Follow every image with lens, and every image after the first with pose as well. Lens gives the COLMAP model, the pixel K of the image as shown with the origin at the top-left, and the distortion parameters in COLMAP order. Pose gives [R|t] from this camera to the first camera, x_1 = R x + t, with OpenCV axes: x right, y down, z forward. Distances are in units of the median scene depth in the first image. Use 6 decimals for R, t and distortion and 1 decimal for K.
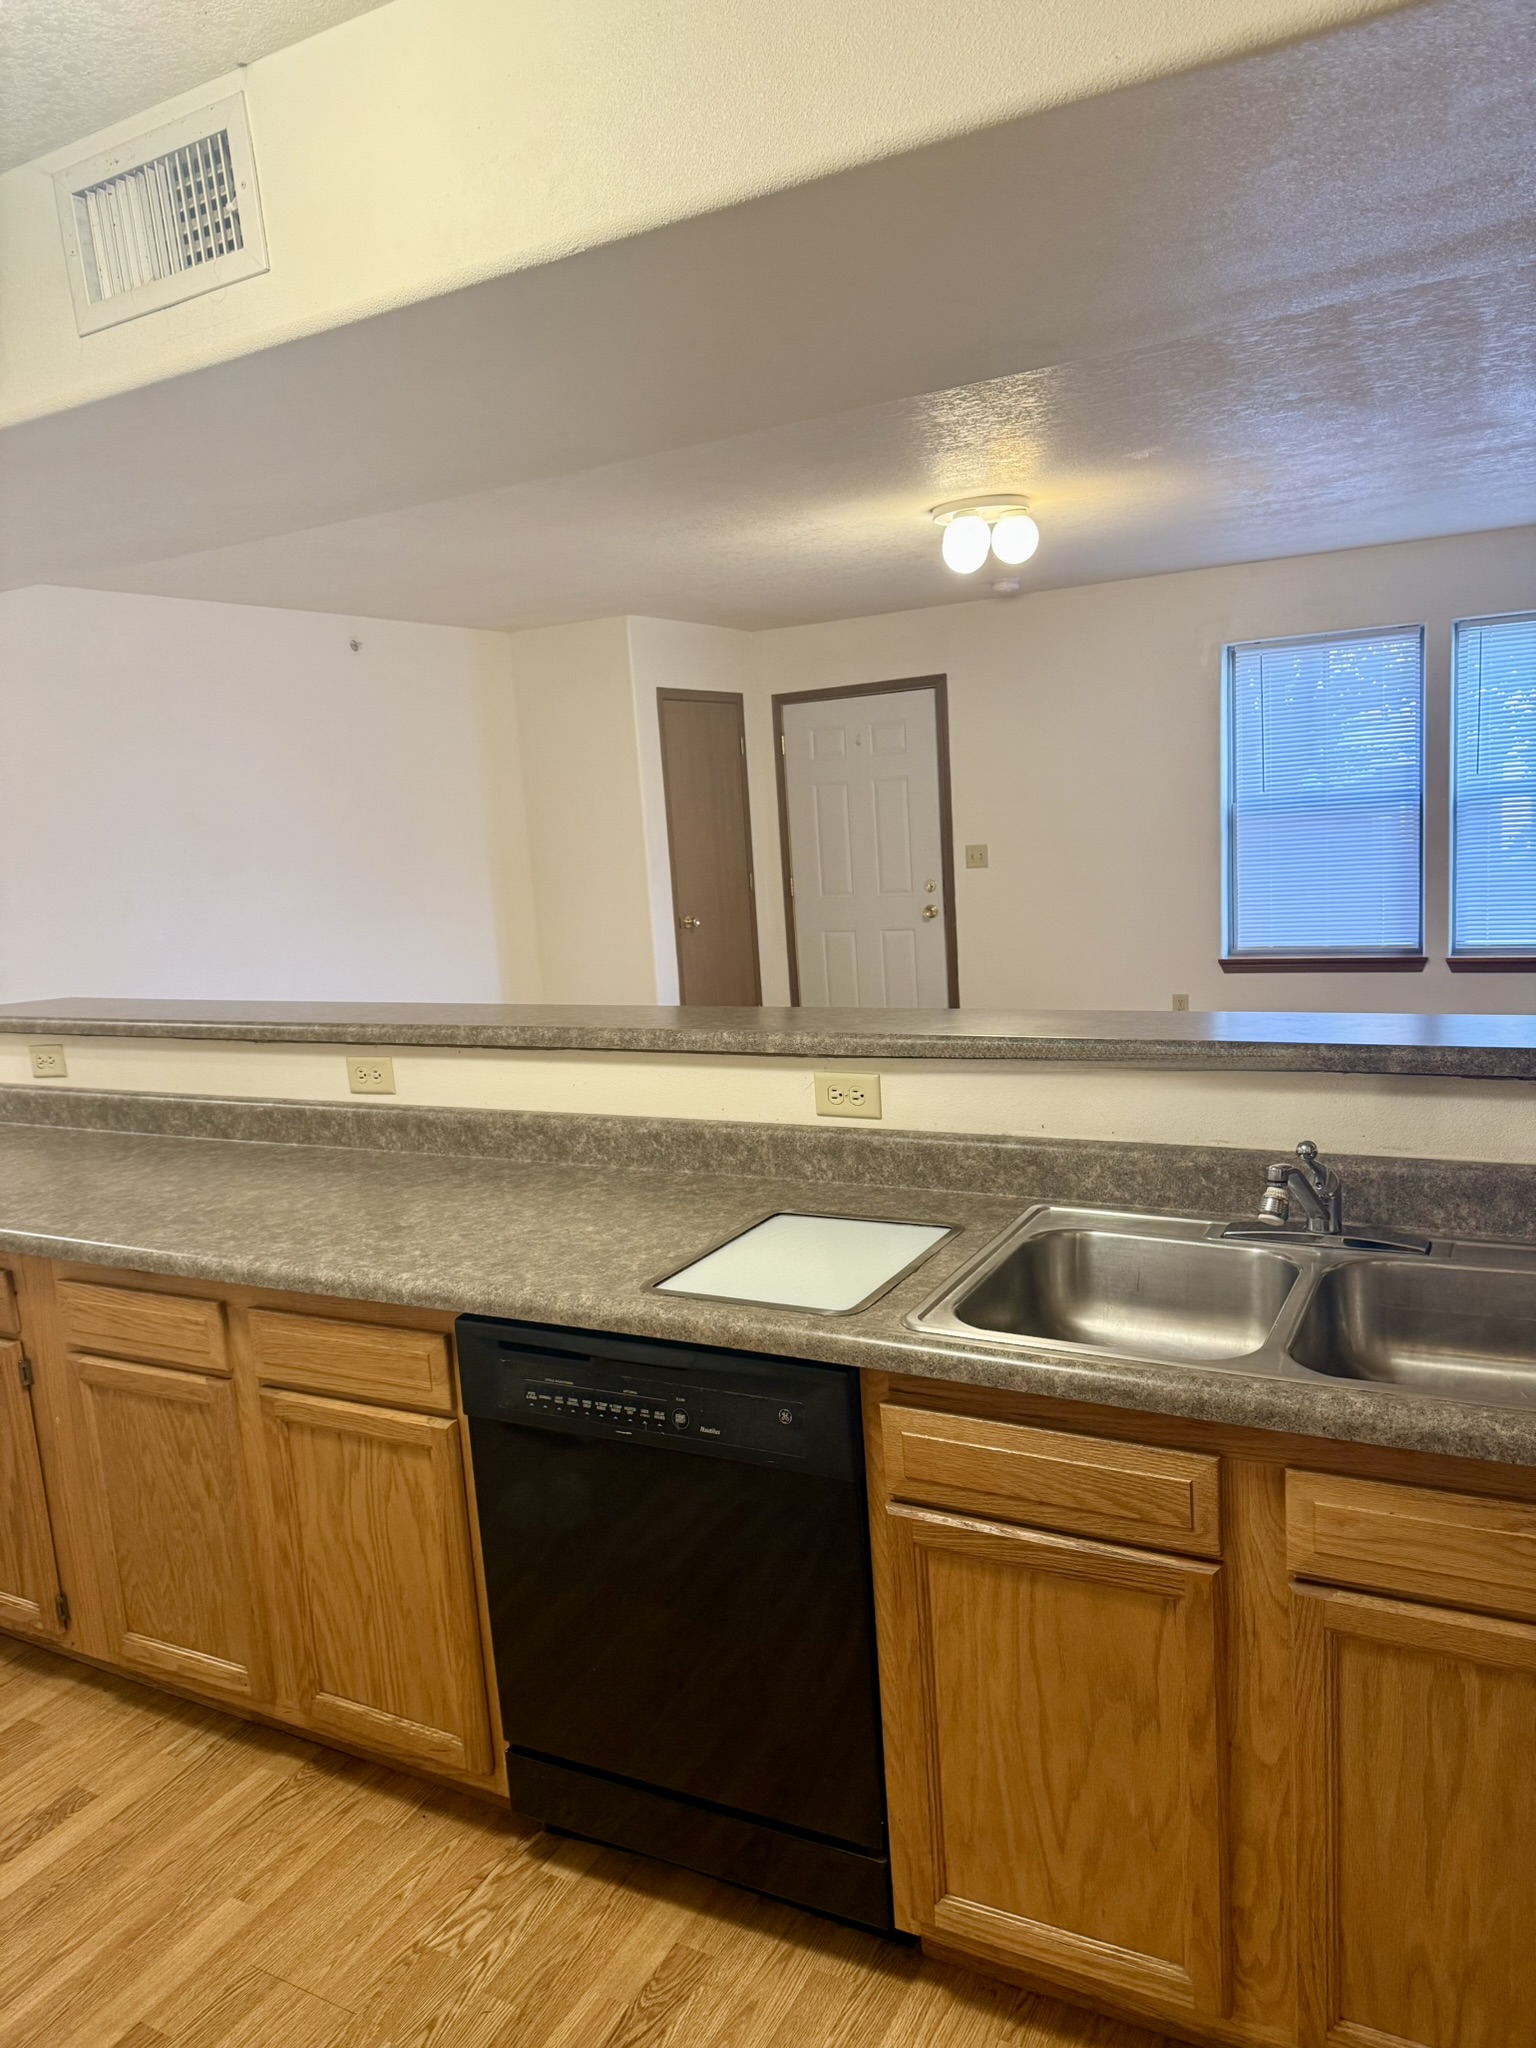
lens RADIAL K [[1437.5, 0, 762.0], [0, 1437.5, 1020.5], [0, 0, 1]] dist [0.018528, -0.018312]
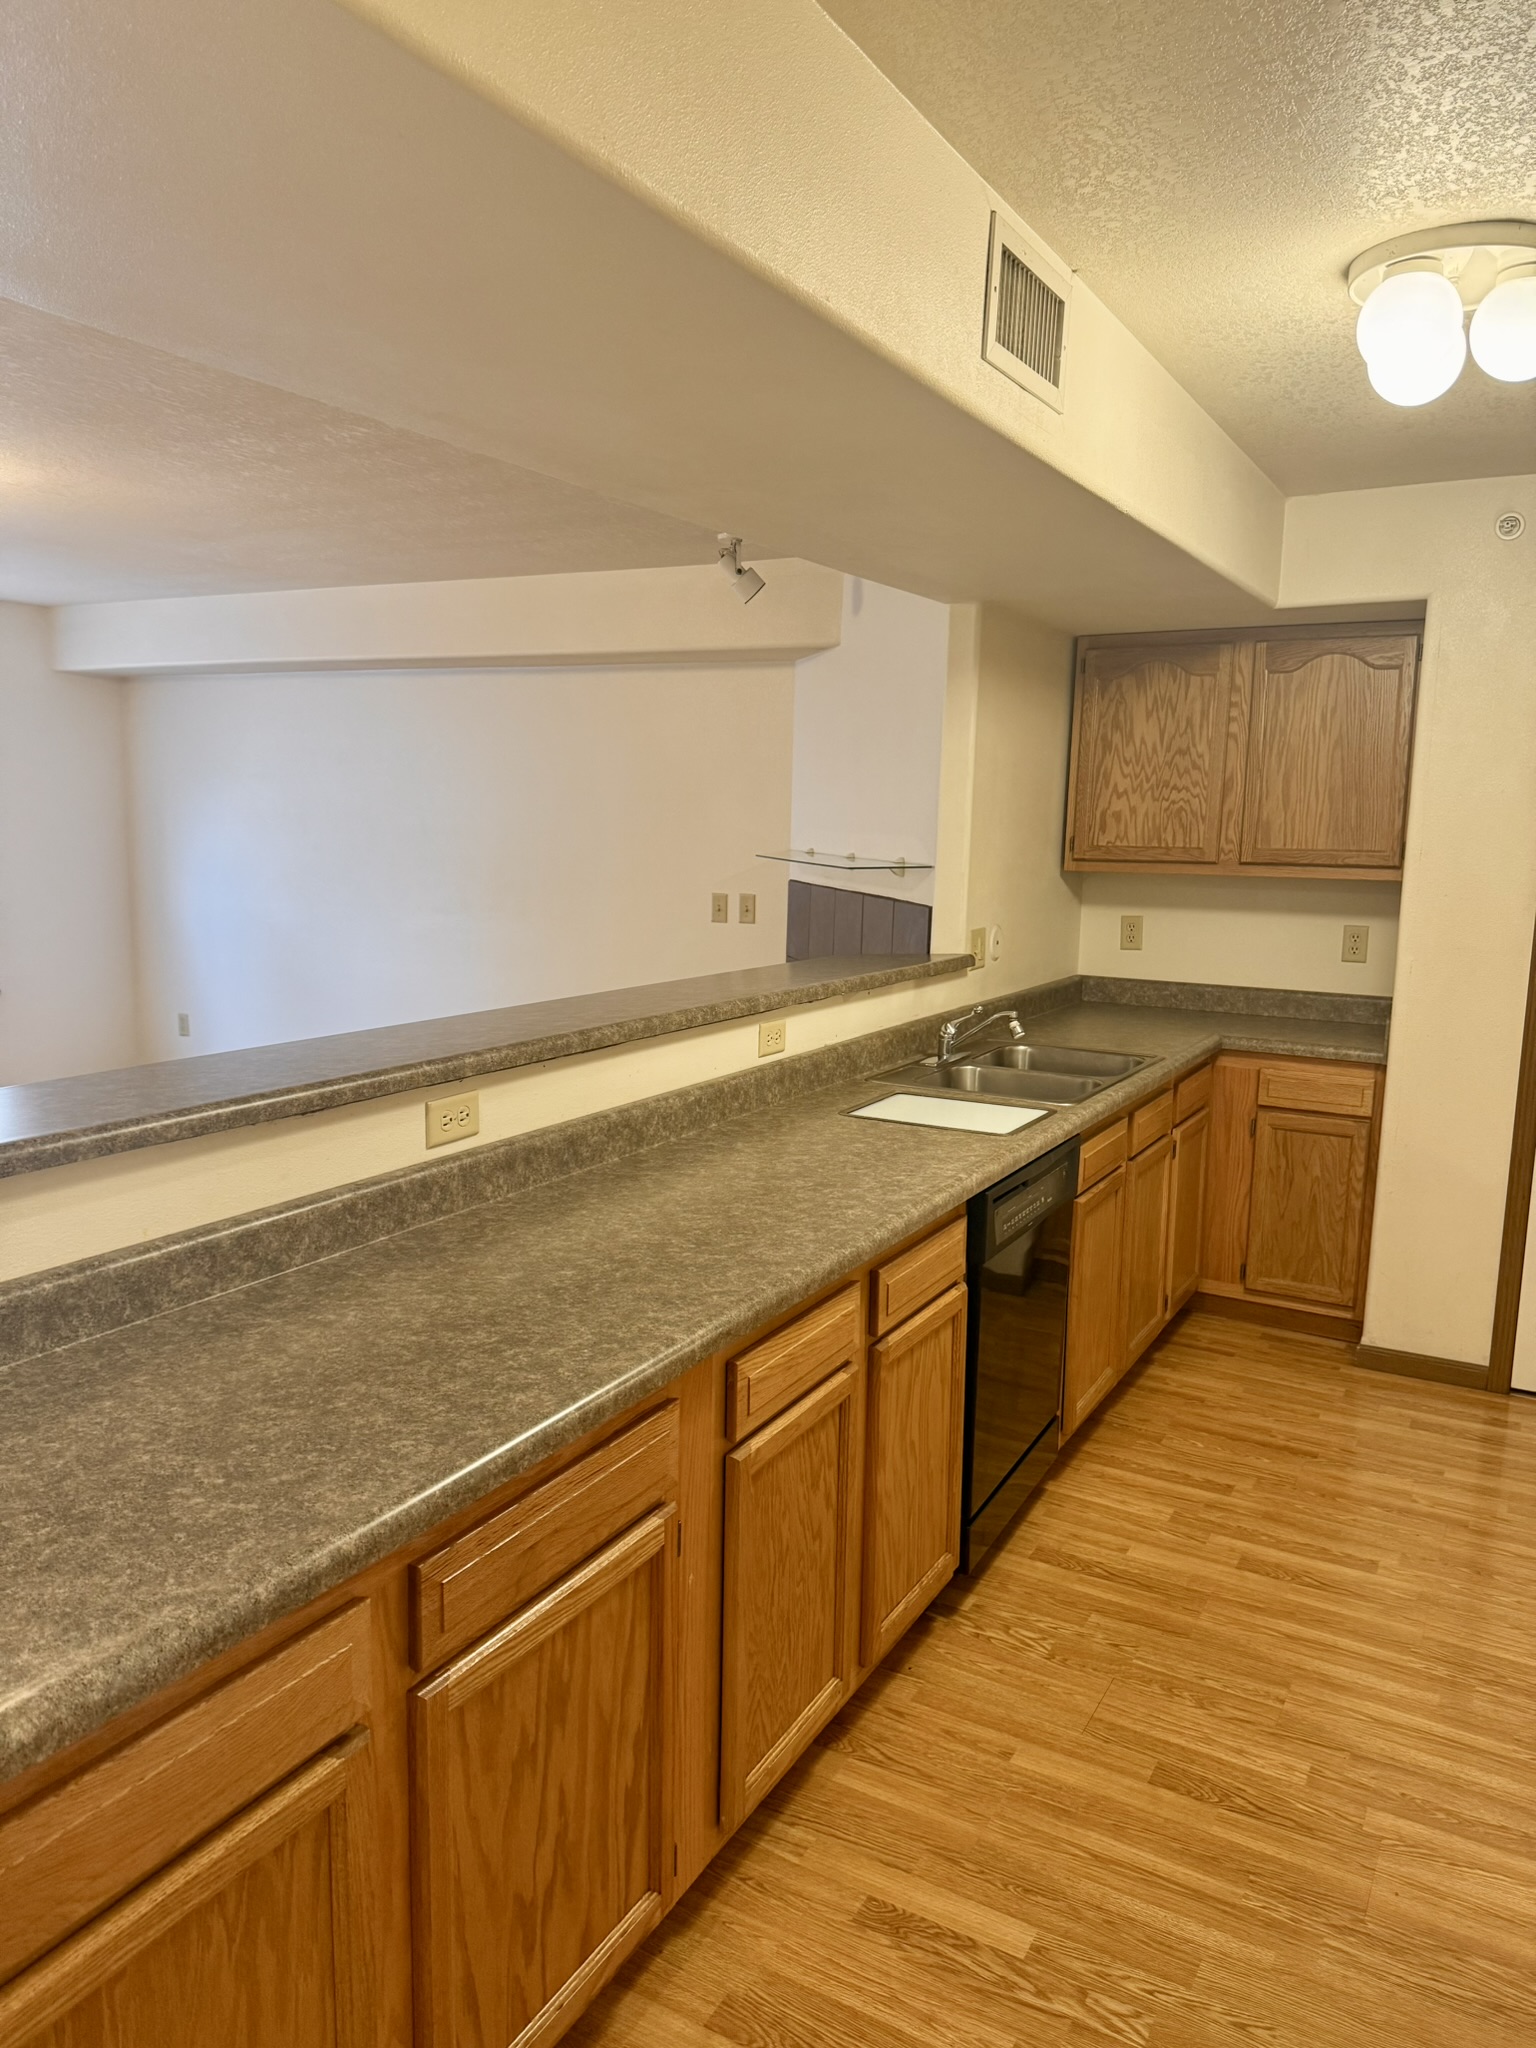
lens RADIAL K [[1437.5, 0, 756.1], [0, 1437.5, 1029.2], [0, 0, 1]] dist [0.018528, -0.018312]
pose [[0.027706, -0.076355, 0.996696, -1.171817], [0.137723, 0.987861, 0.071850, -0.050759], [-0.990083, 0.135278, 0.037885, 0.871046]]
